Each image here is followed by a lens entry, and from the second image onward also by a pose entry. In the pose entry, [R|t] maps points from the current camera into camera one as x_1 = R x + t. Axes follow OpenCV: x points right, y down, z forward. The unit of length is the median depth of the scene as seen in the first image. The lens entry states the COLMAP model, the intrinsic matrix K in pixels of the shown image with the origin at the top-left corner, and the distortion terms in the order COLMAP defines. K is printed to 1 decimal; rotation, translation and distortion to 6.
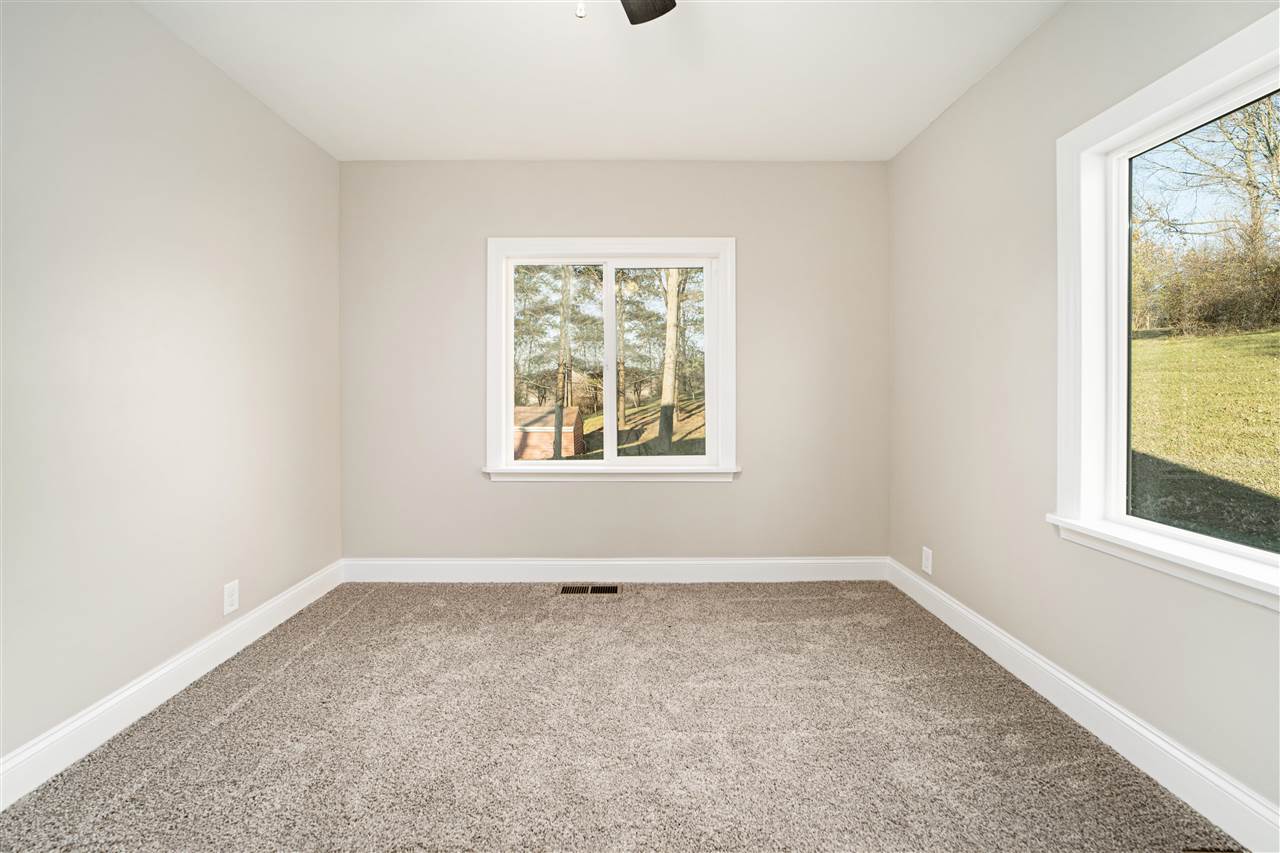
lens RADIAL K [[507.7, 0, 635.8], [0, 507.7, 392.0], [0, 0, 1]] dist [-0.024332, 0.007611]
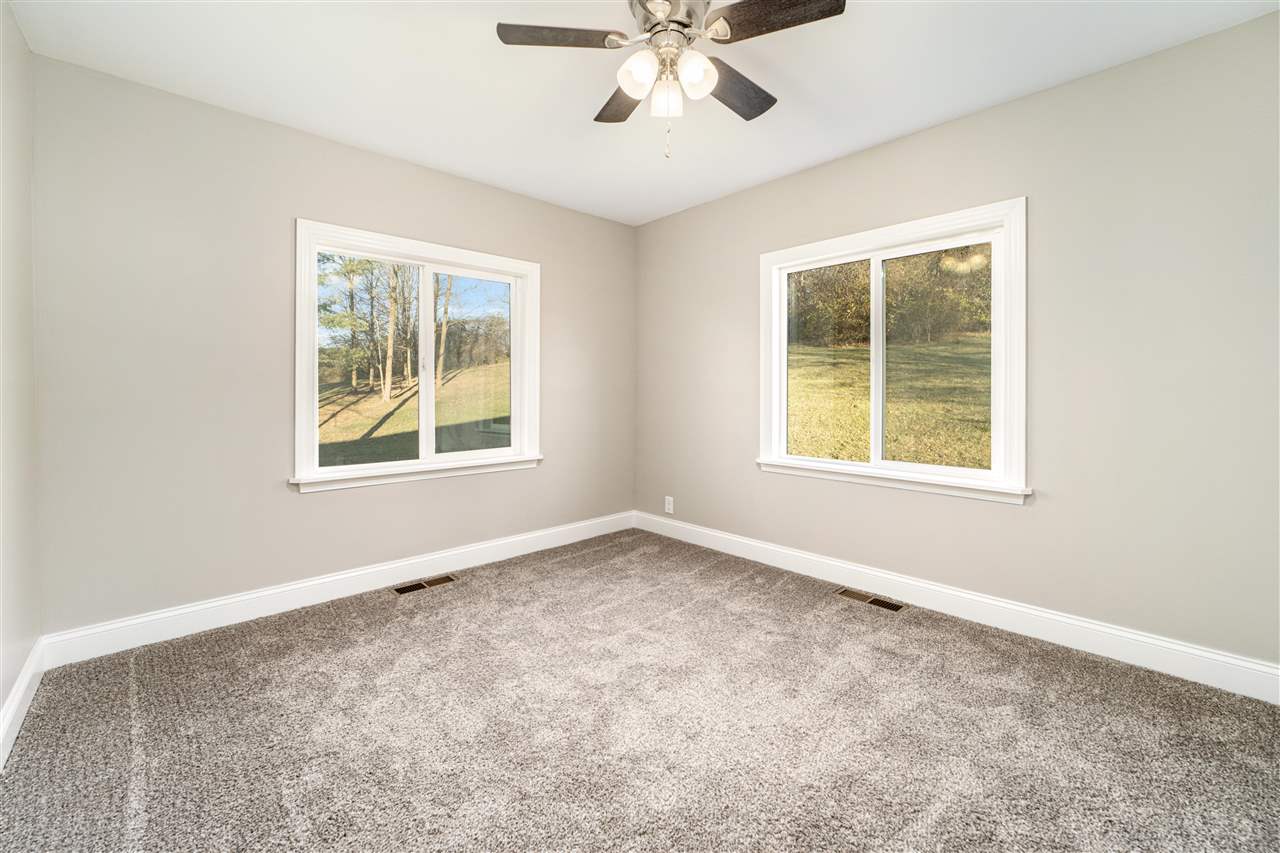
lens RADIAL K [[507.7, 0, 629.2], [0, 507.7, 389.5], [0, 0, 1]] dist [-0.024332, 0.007611]
pose [[0.747331, 0.001681, 0.664450, -0.544618], [0.005794, 0.999942, -0.009046, 0.007933], [-0.664427, 0.010610, 0.747278, -0.050357]]
